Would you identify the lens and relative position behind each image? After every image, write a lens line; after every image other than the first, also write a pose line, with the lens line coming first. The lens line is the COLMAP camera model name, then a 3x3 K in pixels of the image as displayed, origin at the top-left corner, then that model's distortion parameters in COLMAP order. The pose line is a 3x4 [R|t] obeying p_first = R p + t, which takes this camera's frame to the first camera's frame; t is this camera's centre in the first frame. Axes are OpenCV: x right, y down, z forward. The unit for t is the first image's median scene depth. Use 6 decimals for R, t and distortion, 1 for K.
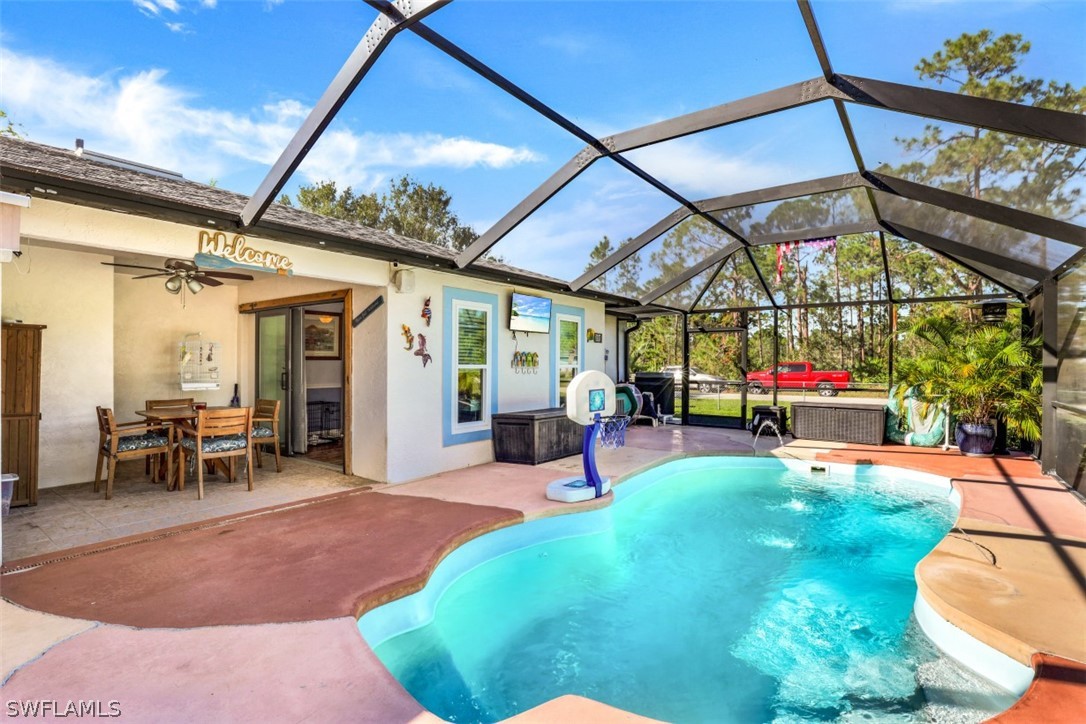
lens RADIAL K [[523.9, 0, 543.0], [0, 523.9, 362.0], [0, 0, 1]] dist [-0.028260, 0.000695]
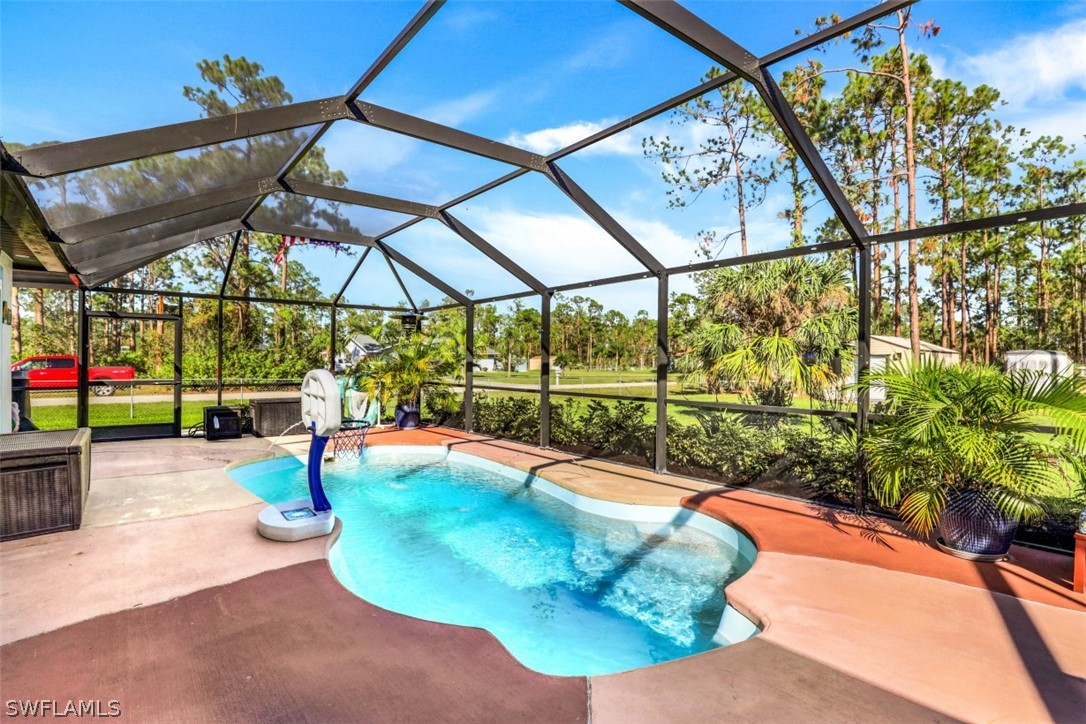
lens RADIAL K [[537.4, 0, 543.0], [0, 537.4, 362.0], [0, 0, 1]] dist [-0.030073, 0.000176]
pose [[0.254617, -0.001504, 0.967041, -0.384756], [-0.010486, 0.999936, 0.004316, -0.002145], [-0.966985, -0.011239, 0.254585, 0.275948]]
